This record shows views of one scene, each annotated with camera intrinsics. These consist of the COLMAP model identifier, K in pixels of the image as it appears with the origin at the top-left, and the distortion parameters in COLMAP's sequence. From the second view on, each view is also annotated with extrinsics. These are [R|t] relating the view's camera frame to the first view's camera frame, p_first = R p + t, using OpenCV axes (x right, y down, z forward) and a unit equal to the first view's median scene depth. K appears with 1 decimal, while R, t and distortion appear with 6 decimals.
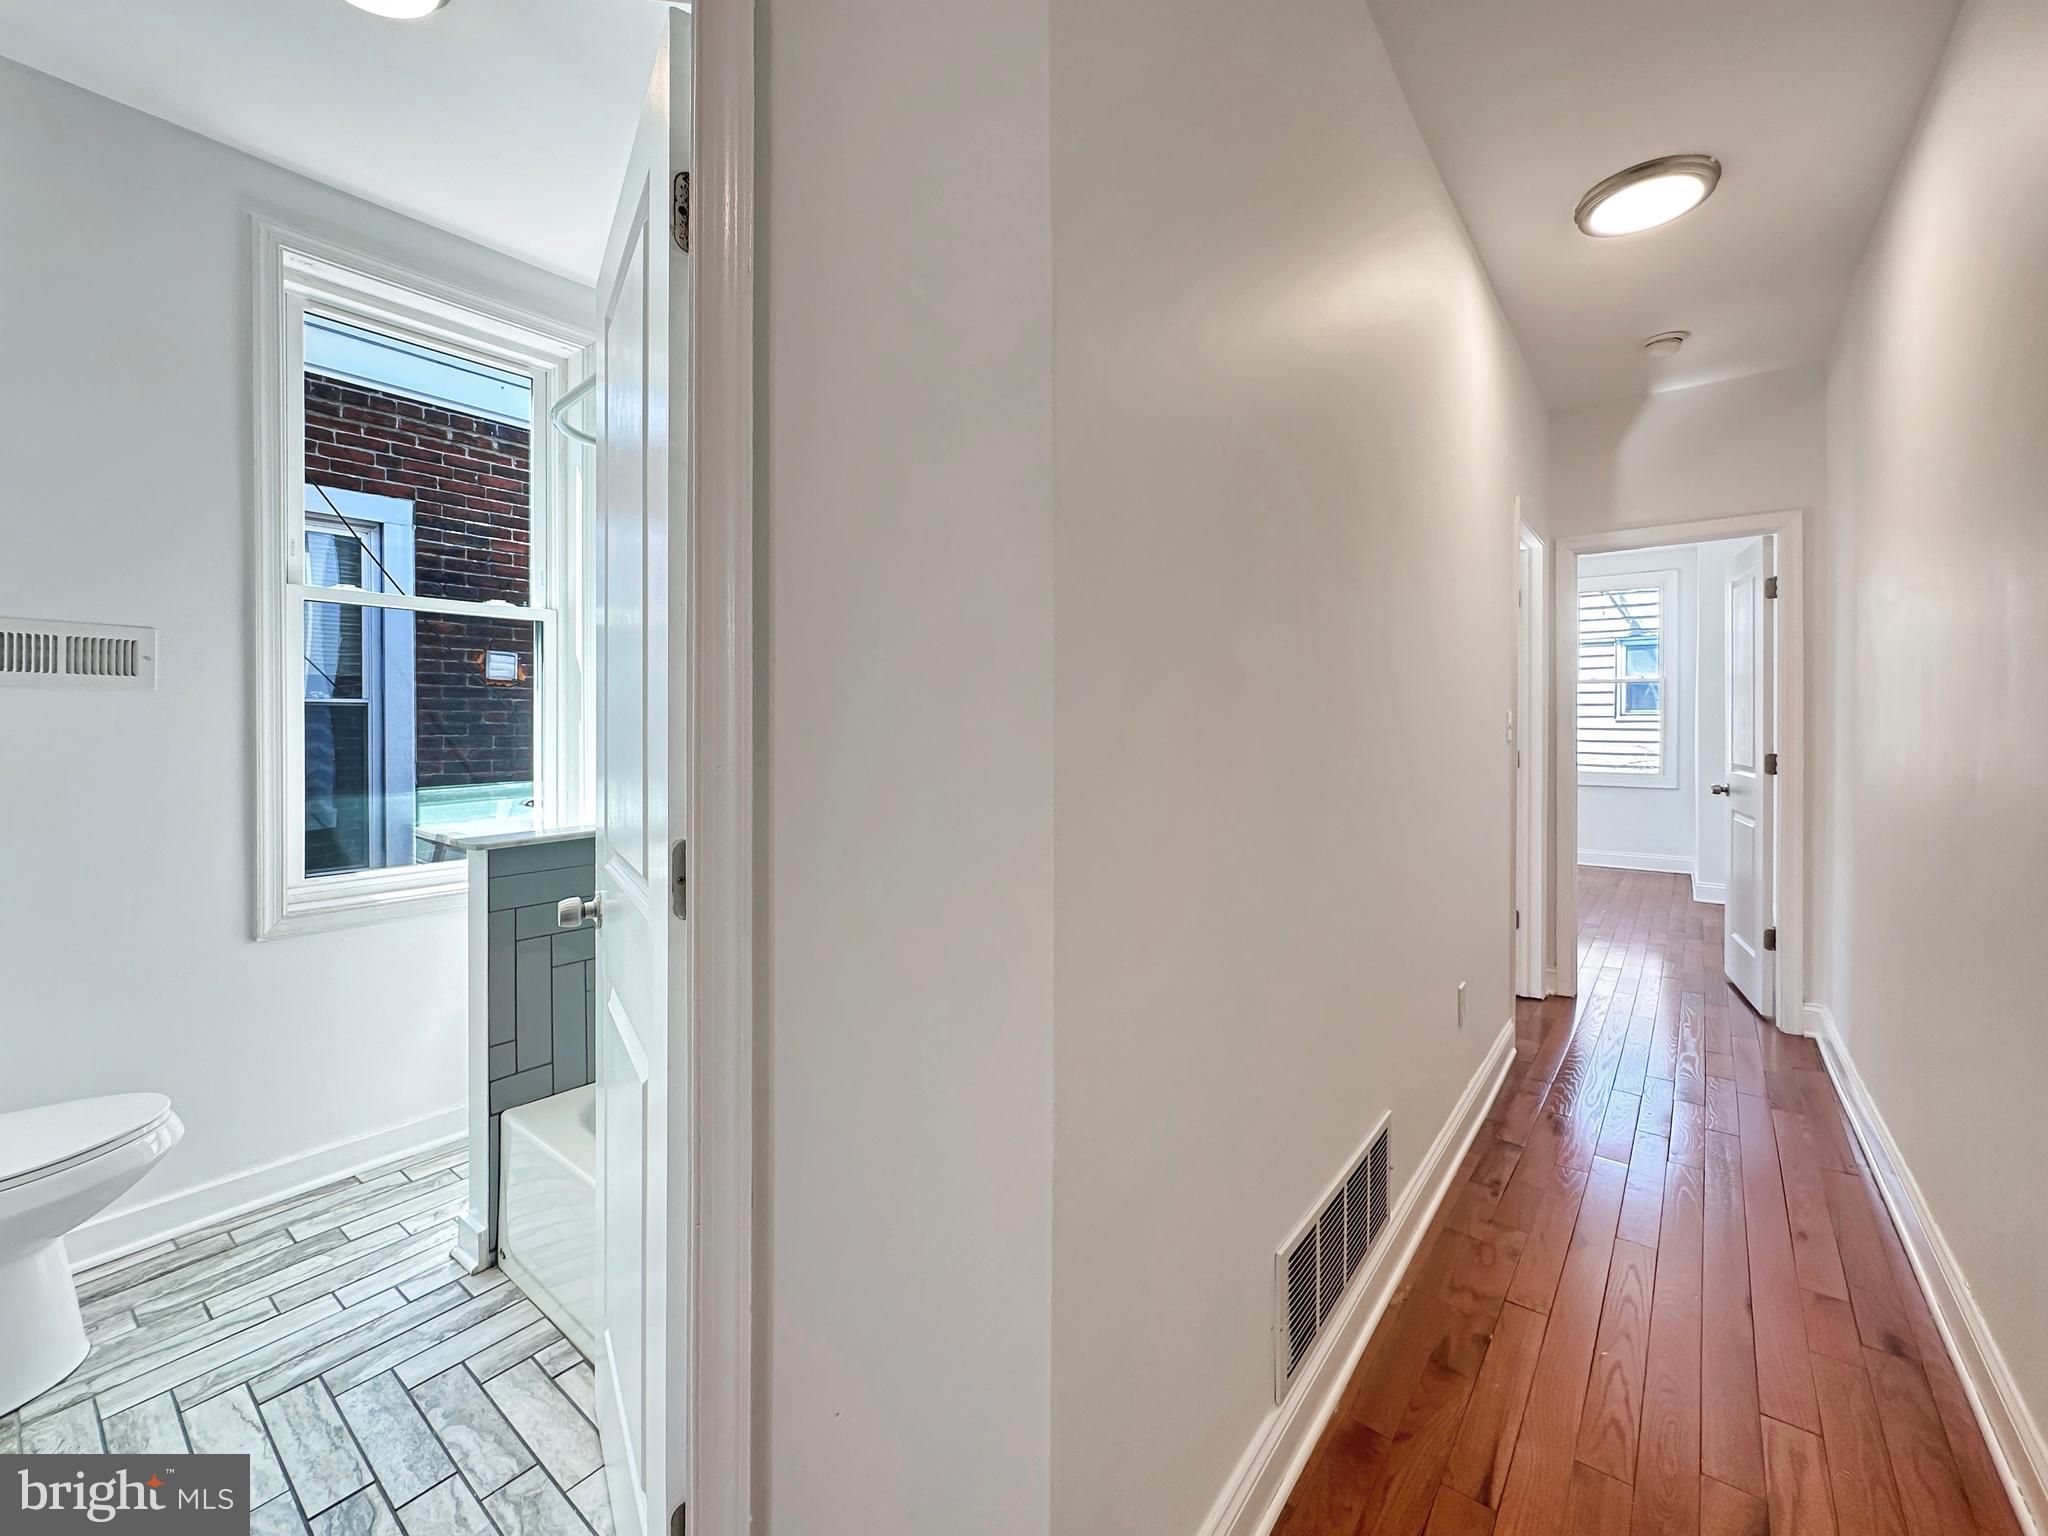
lens RADIAL K [[826.1, 0, 1014.1], [0, 826.1, 737.0], [0, 0, 1]] dist [0.001129, -0.001527]
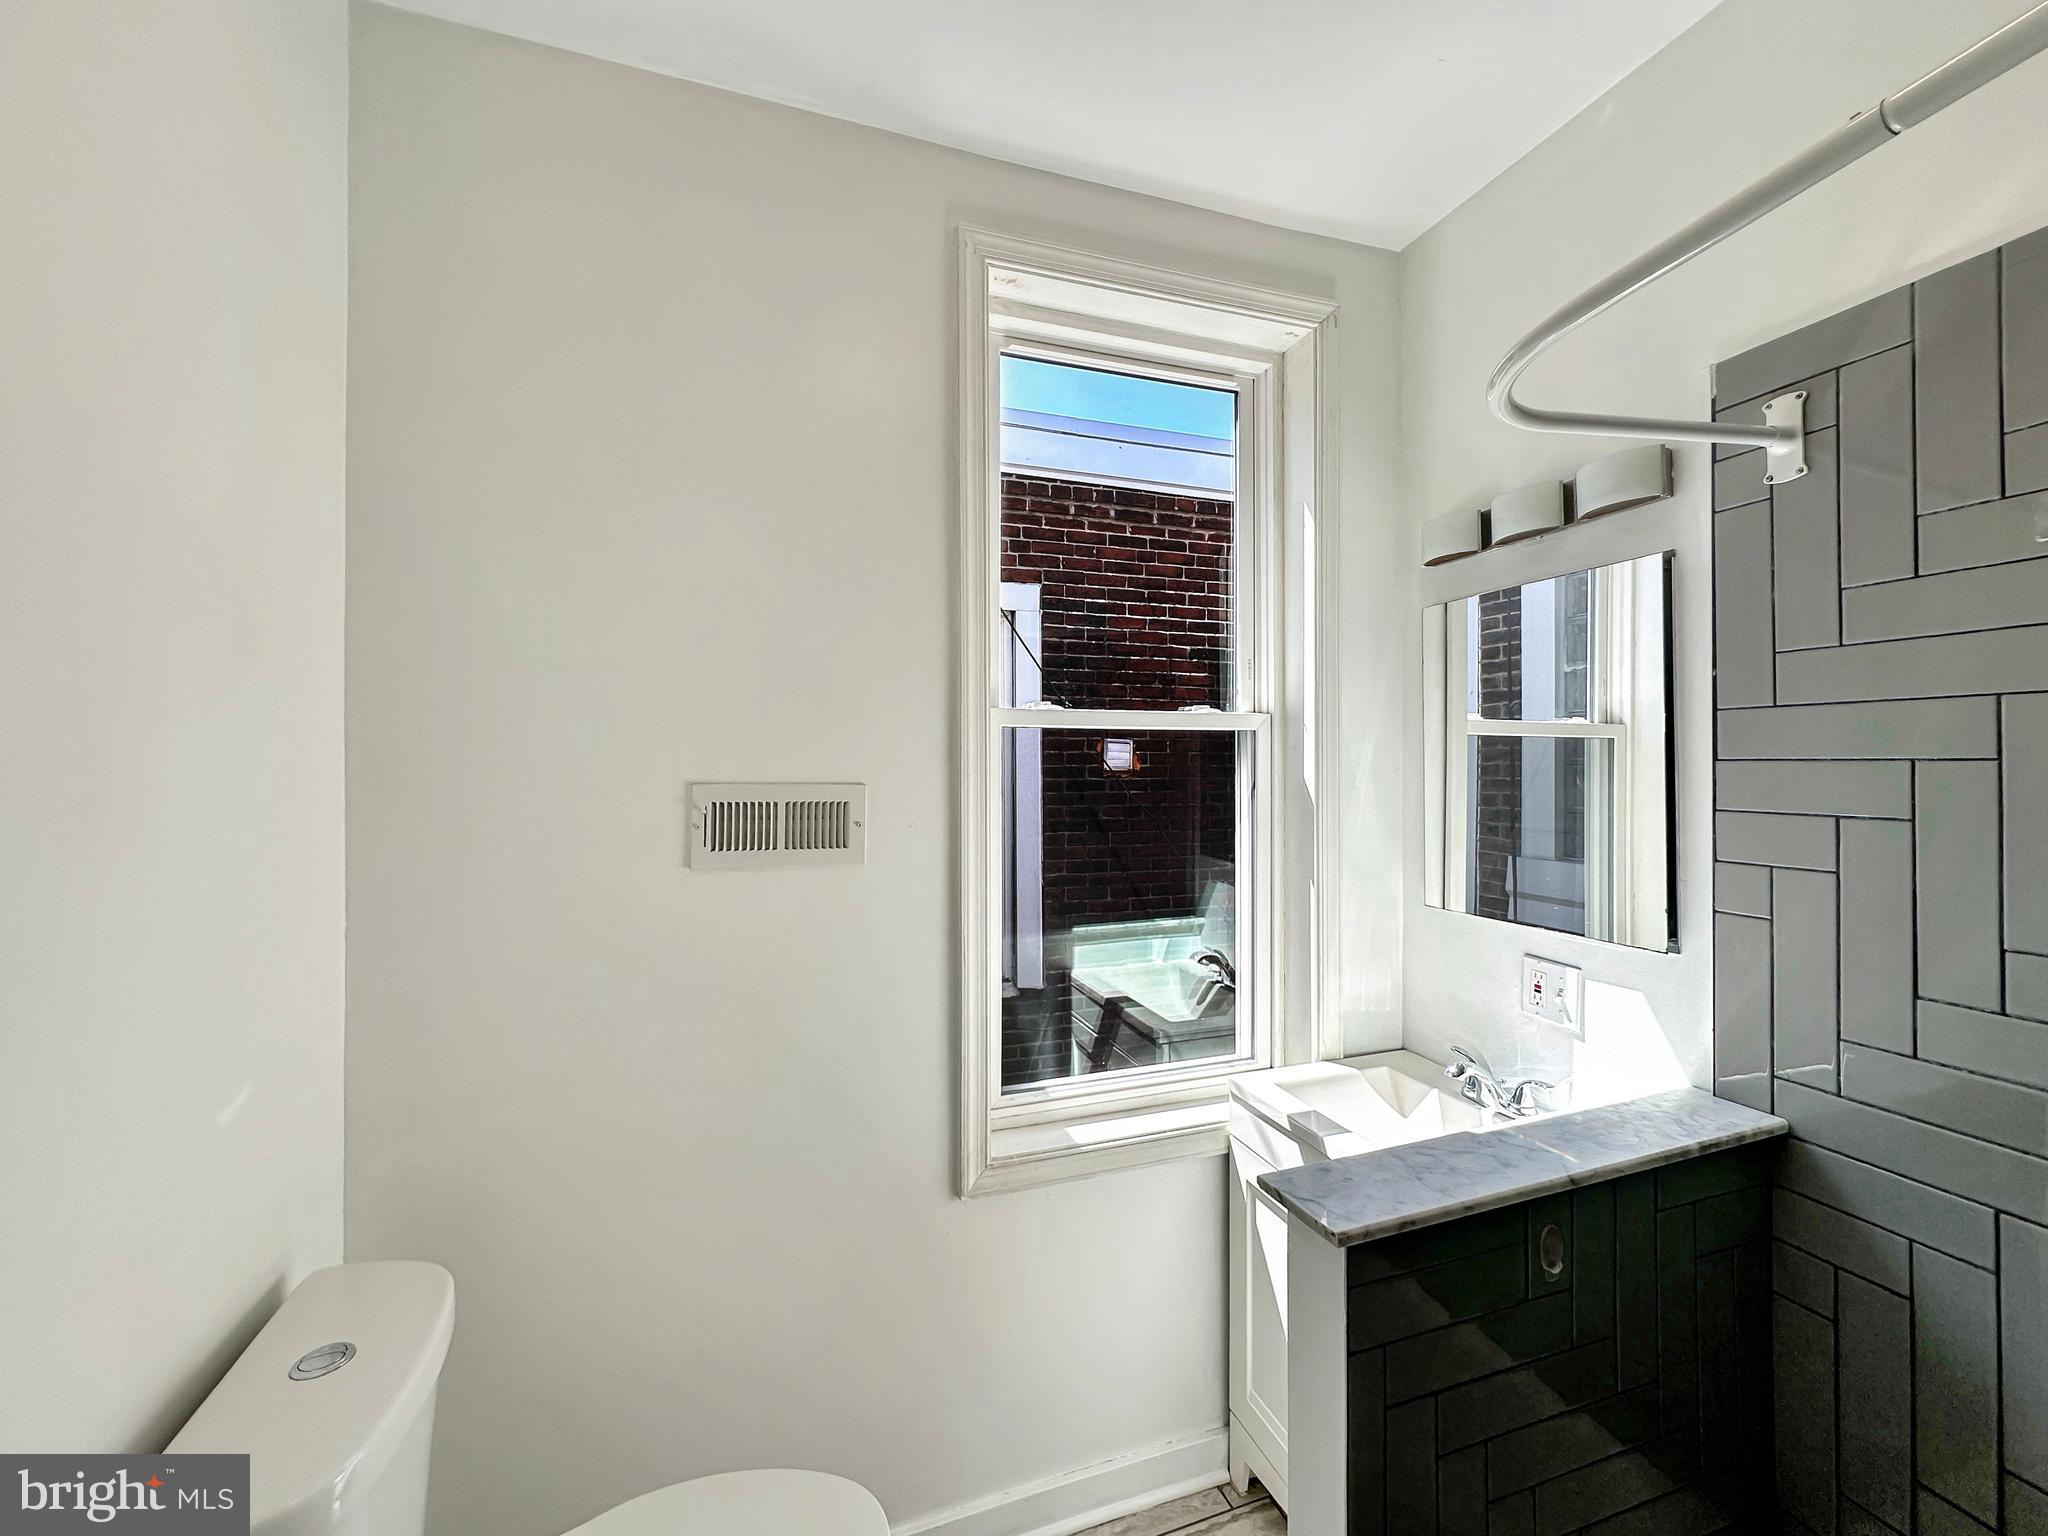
lens RADIAL K [[826.1, 0, 1043.8], [0, 826.1, 764.8], [0, 0, 1]] dist [0.001129, -0.001527]
pose [[0.851907, -0.006934, -0.523647, -0.452959], [-0.001930, 0.999864, -0.016380, -0.125763], [0.523690, 0.014965, 0.851778, 0.393962]]
